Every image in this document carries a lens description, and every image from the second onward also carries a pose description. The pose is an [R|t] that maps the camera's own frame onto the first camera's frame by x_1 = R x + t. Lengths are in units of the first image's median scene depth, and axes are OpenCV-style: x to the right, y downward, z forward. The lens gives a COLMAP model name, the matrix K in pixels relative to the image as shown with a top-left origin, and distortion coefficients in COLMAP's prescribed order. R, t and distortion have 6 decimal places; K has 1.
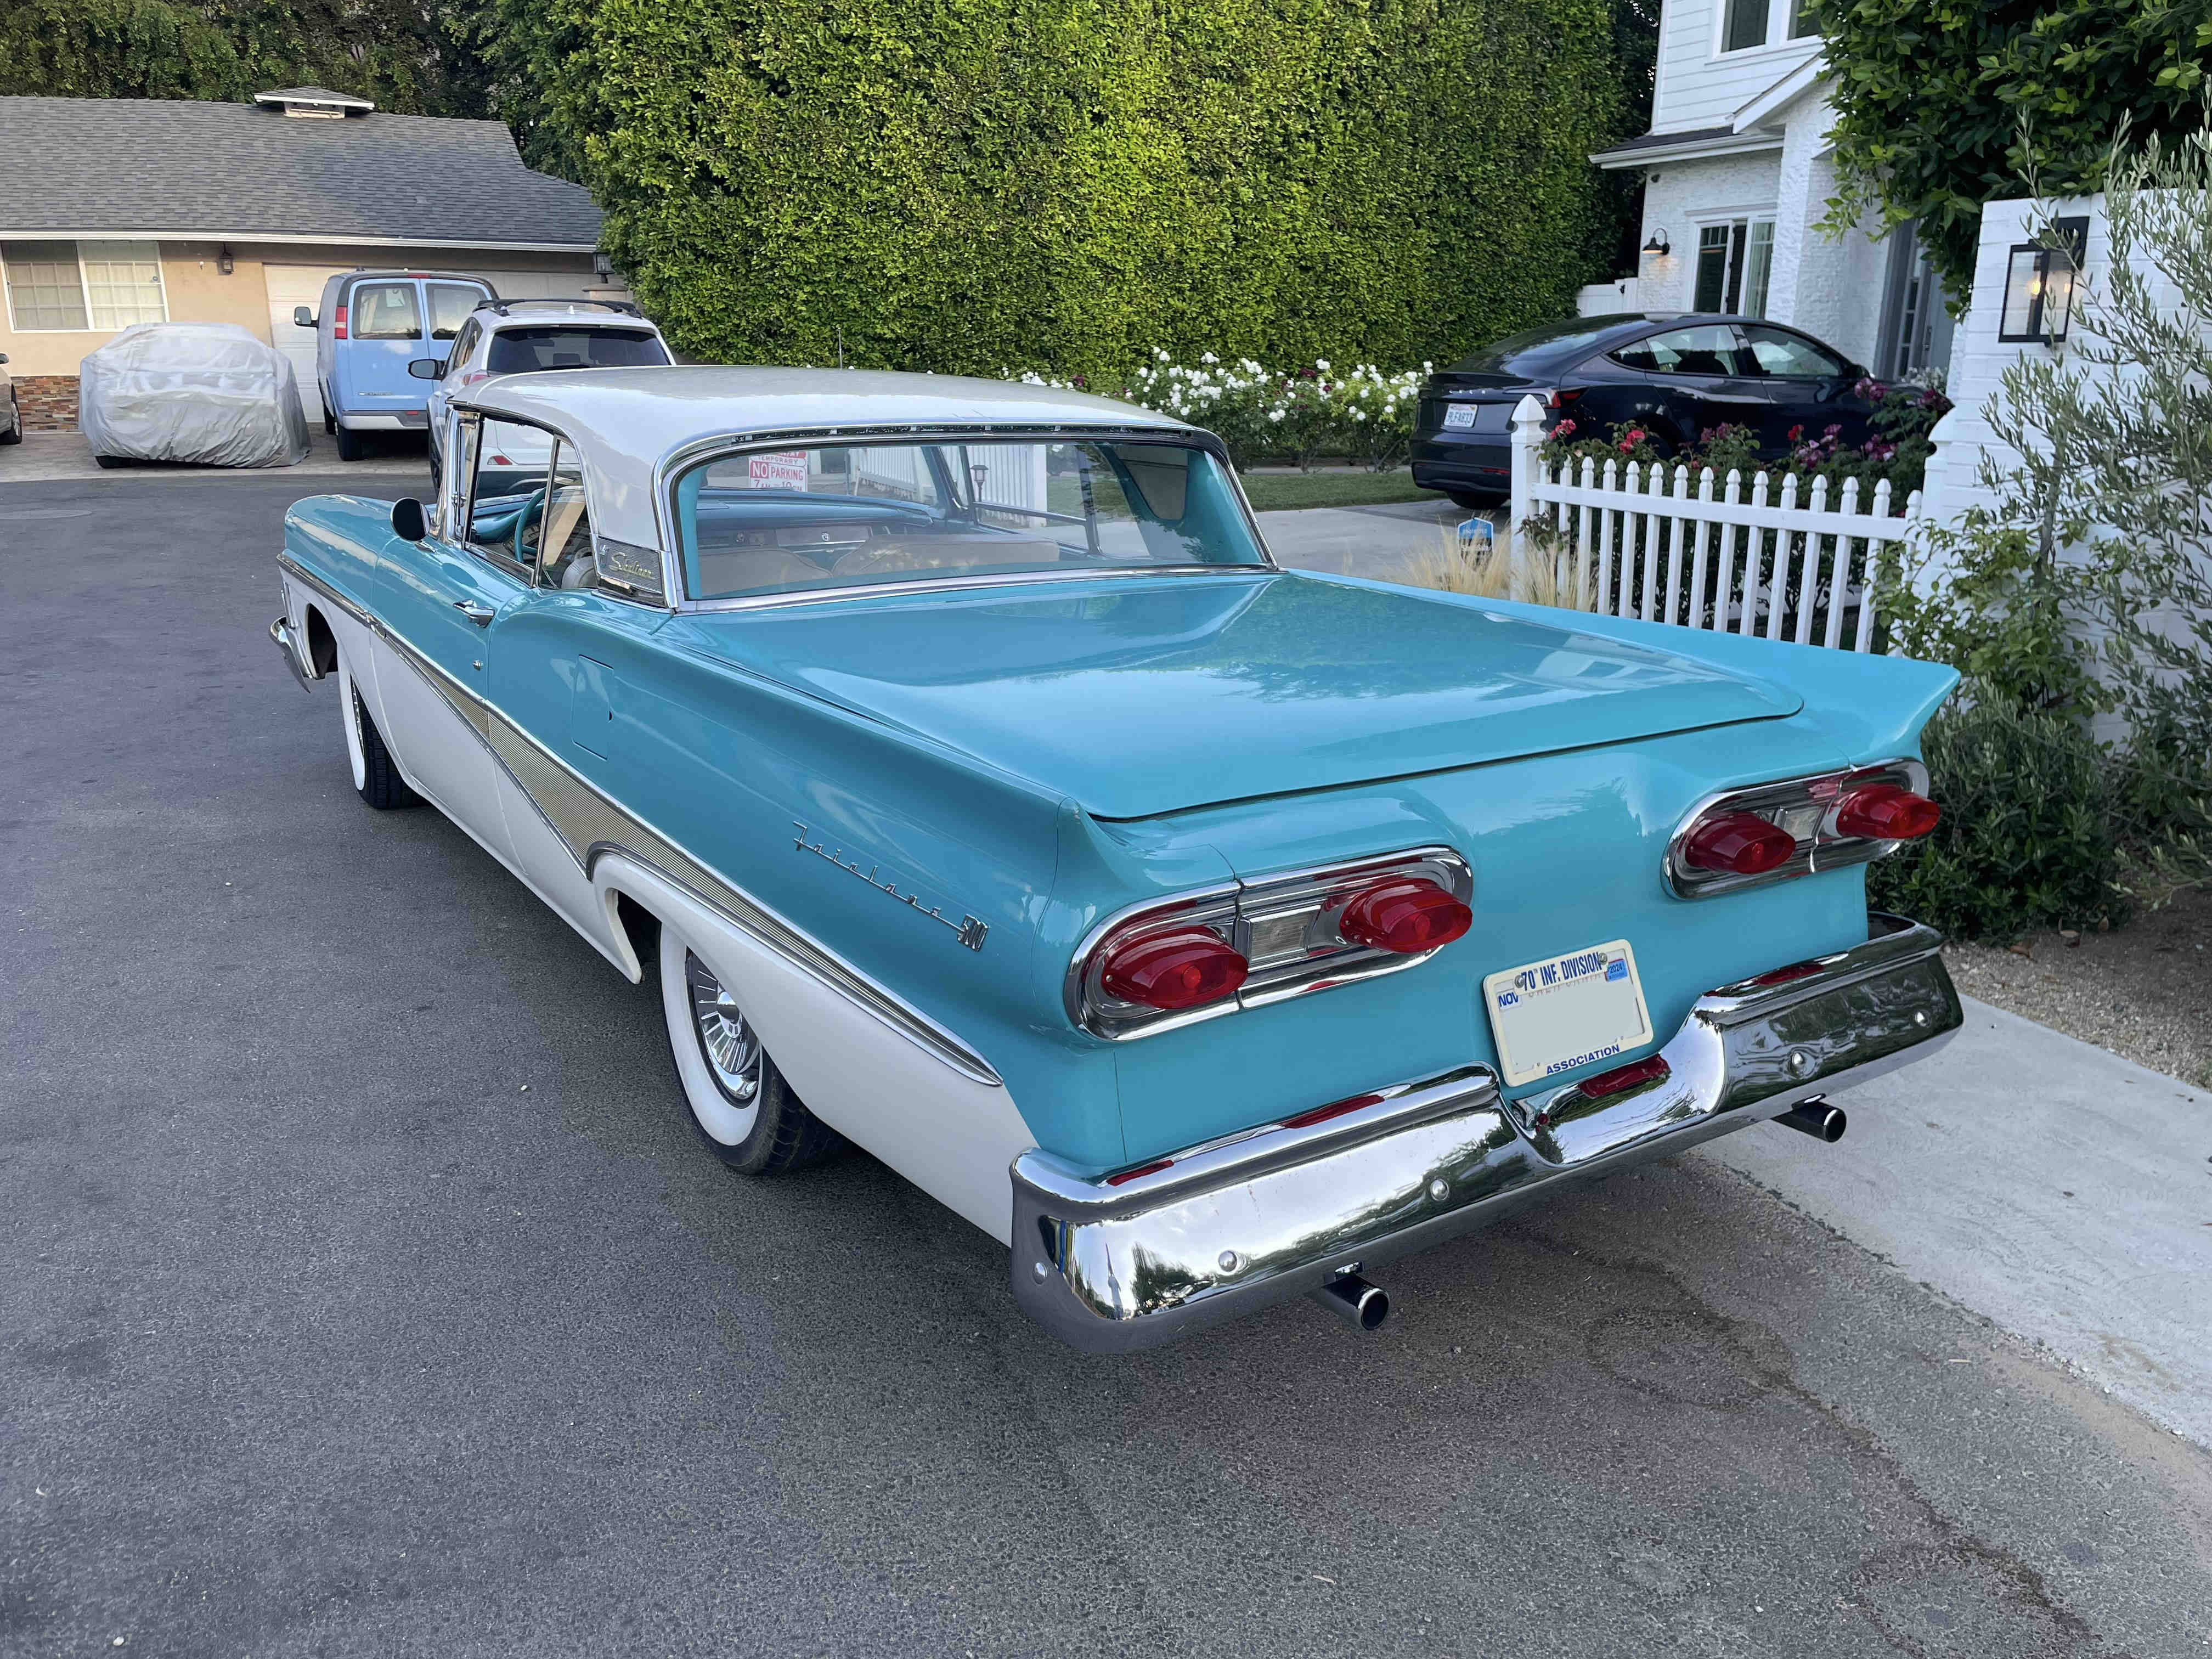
lens RADIAL K [[1671.1, 0, 1093.6], [0, 1671.1, 822.9], [0, 0, 1]] dist [0.068180, -0.107641]
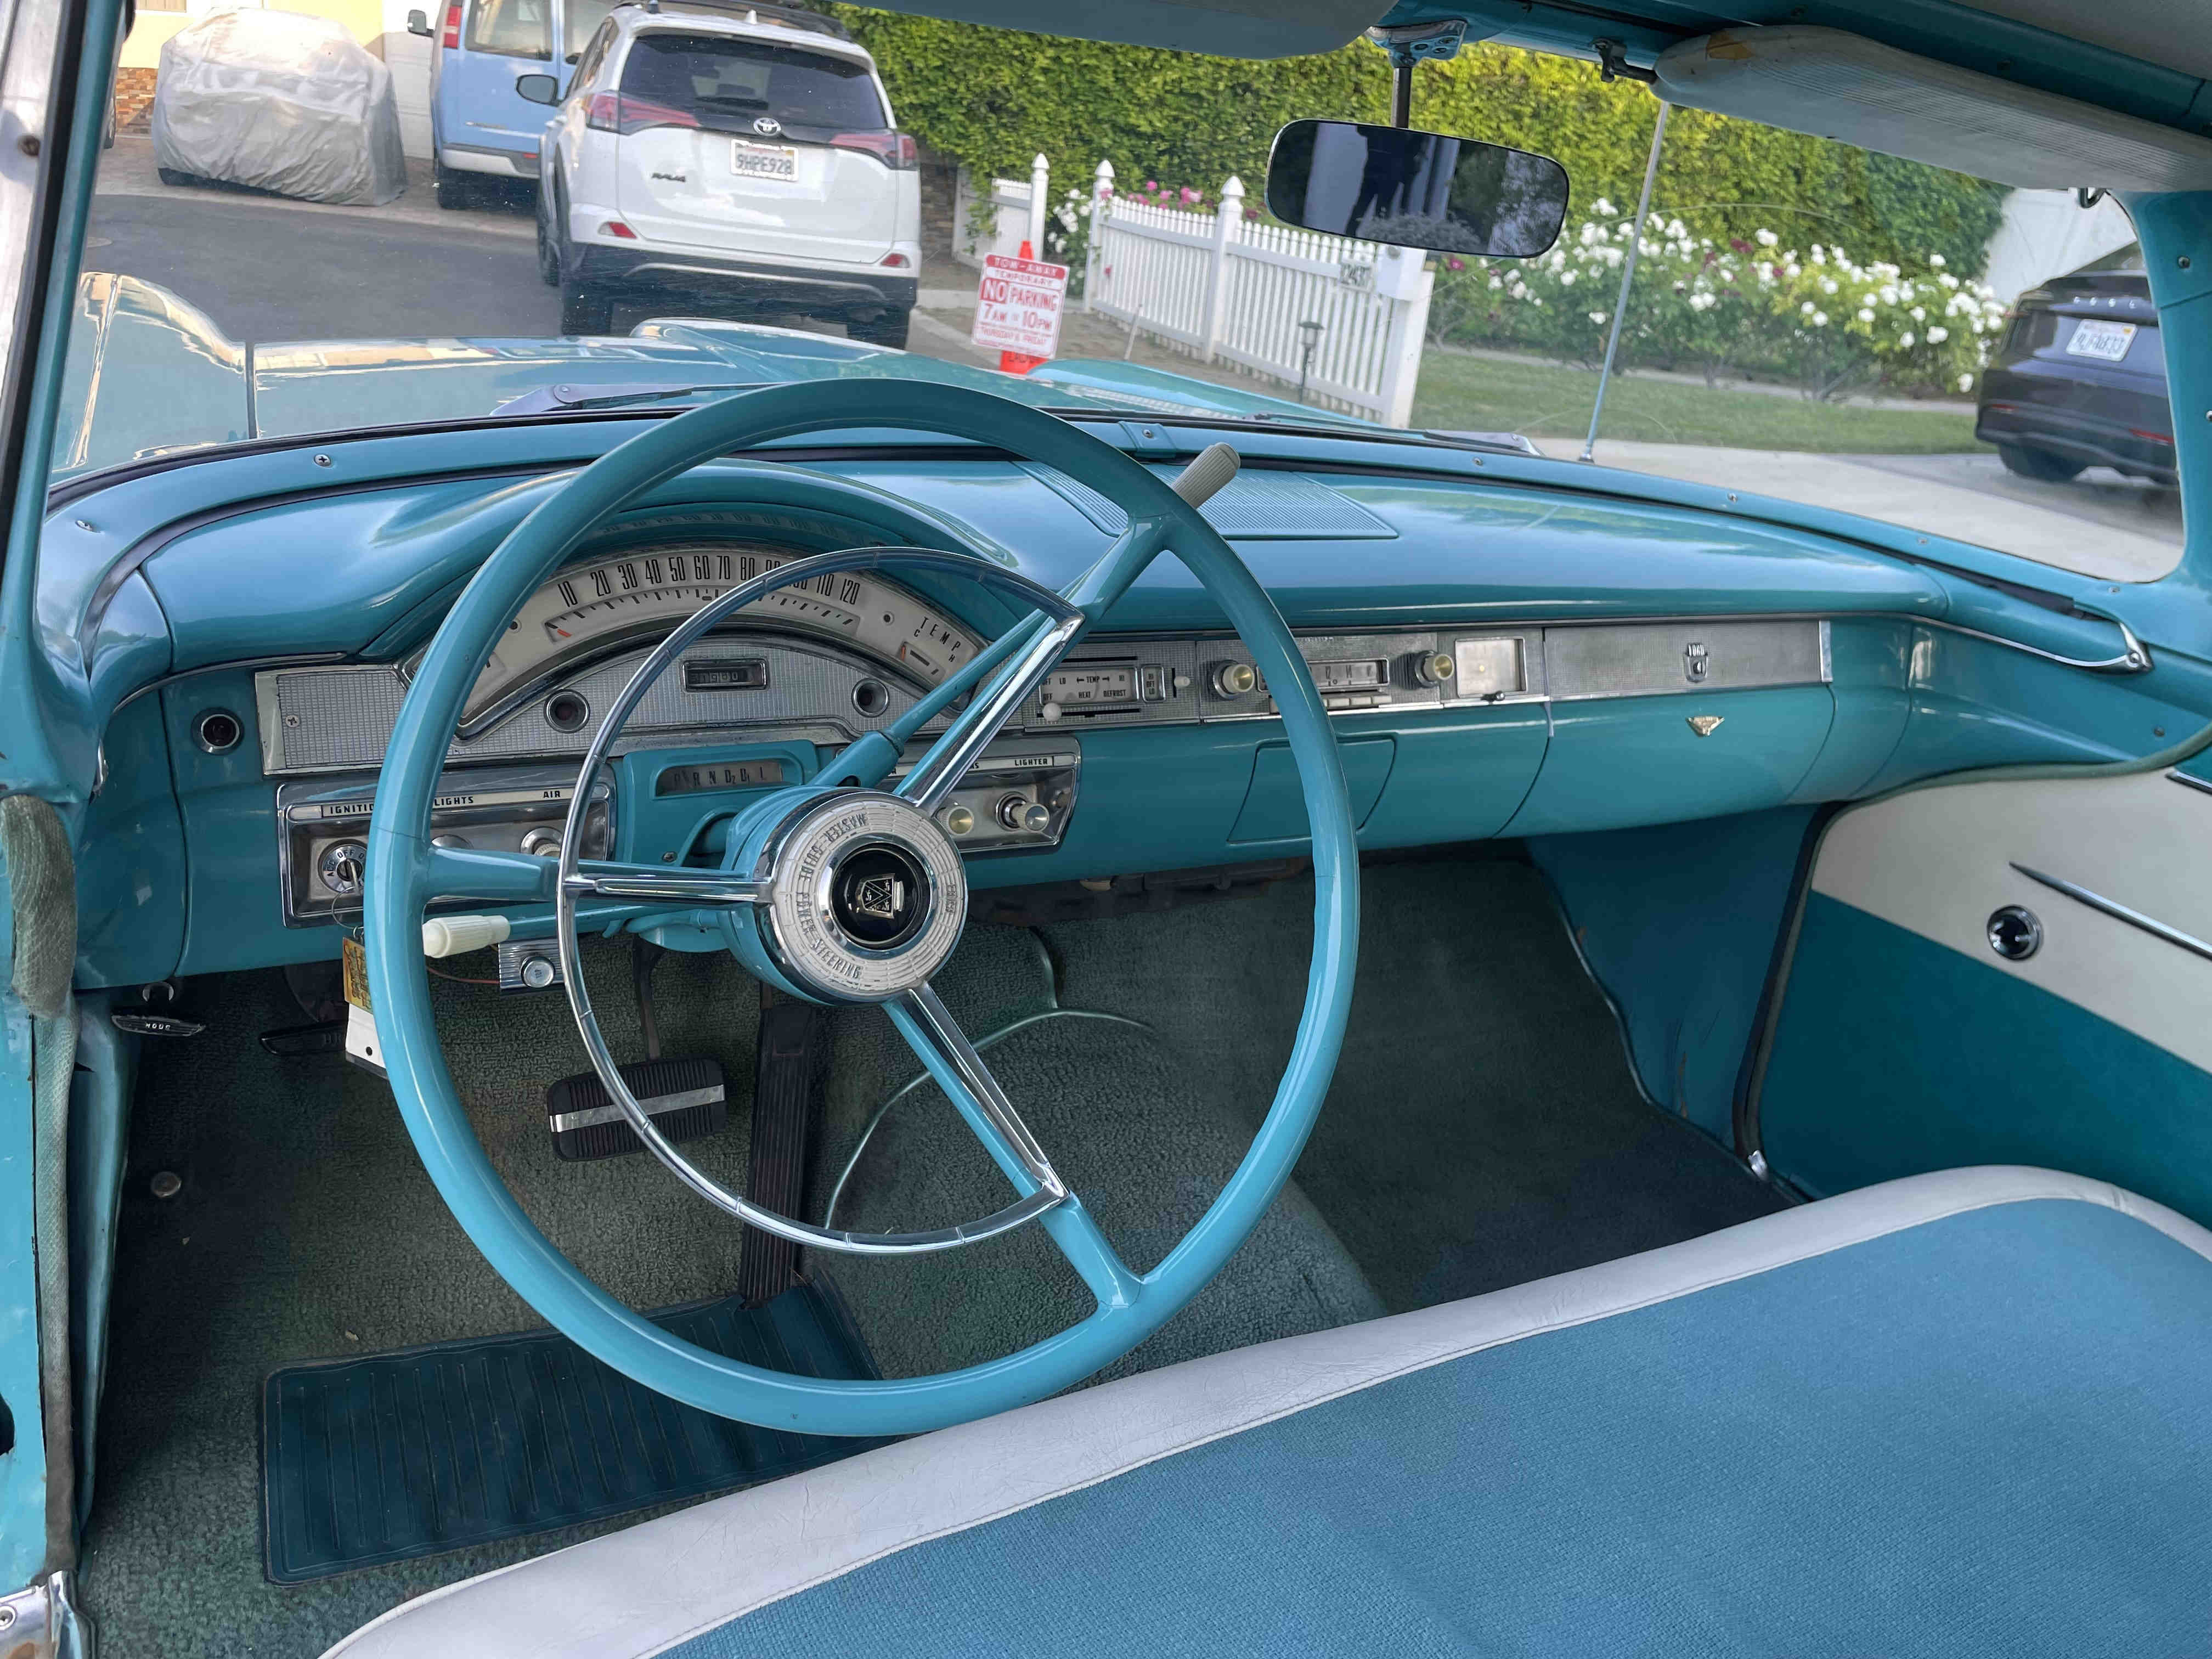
lens RADIAL K [[1653.5, 0, 1105.9], [0, 1653.5, 863.5], [0, 0, 1]] dist [0.001585, 0.002465]
pose [[0.989622, 0.139224, -0.035569, -0.066311], [-0.134193, 0.983937, 0.117729, -0.045407], [0.051388, -0.111734, 0.992409, 0.210137]]
